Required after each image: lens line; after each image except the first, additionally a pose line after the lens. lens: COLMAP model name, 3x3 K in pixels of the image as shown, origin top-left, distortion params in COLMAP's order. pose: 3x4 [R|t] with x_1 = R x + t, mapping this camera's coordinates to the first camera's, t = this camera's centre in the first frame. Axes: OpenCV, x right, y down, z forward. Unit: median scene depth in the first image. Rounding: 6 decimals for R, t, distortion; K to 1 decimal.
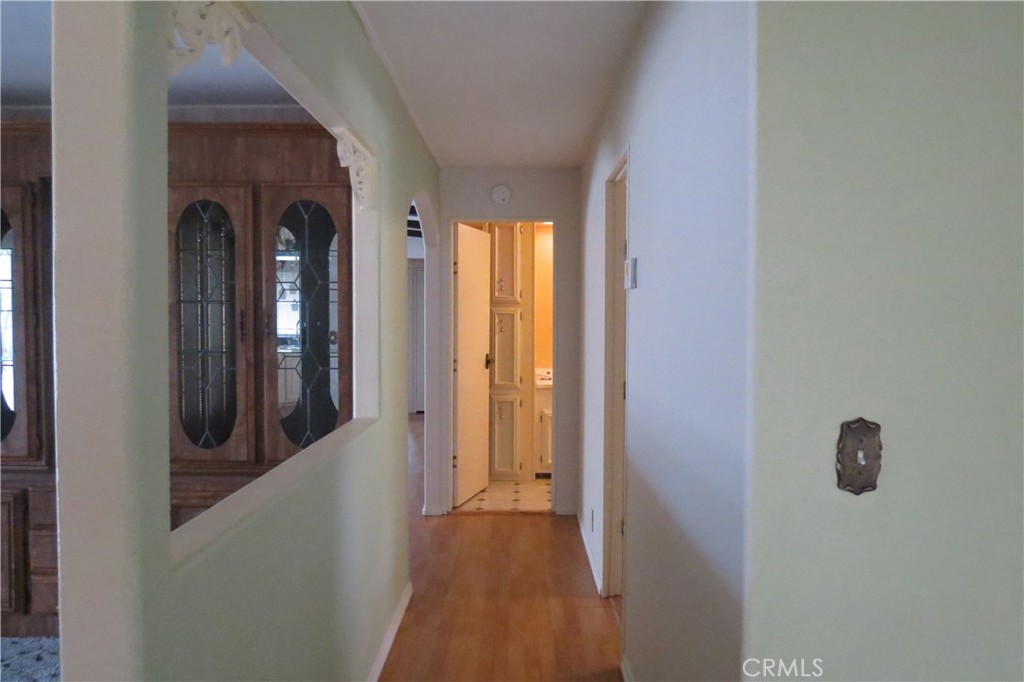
lens RADIAL K [[736.1, 0, 512.5], [0, 736.1, 339.4], [0, 0, 1]] dist [0.003862, -0.000166]
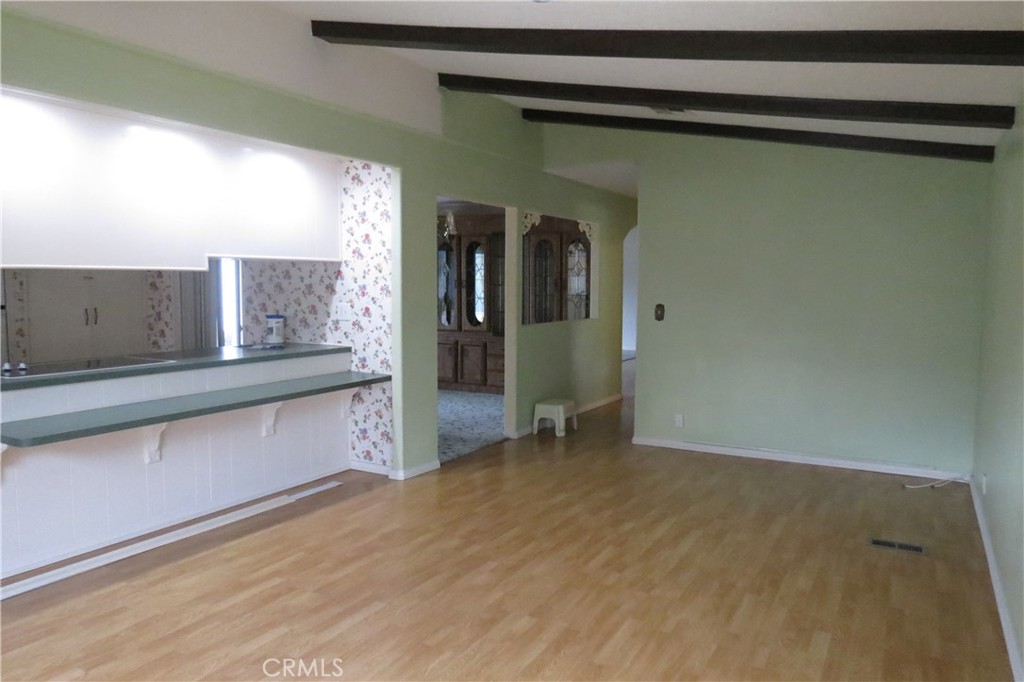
lens RADIAL K [[736.1, 0, 511.9], [0, 736.1, 340.7], [0, 0, 1]] dist [0.003862, -0.000166]
pose [[0.877815, 0.040539, -0.477281, 0.980568], [-0.017413, 0.998454, 0.052780, 0.059486], [0.478683, -0.038020, 0.877164, -1.804132]]
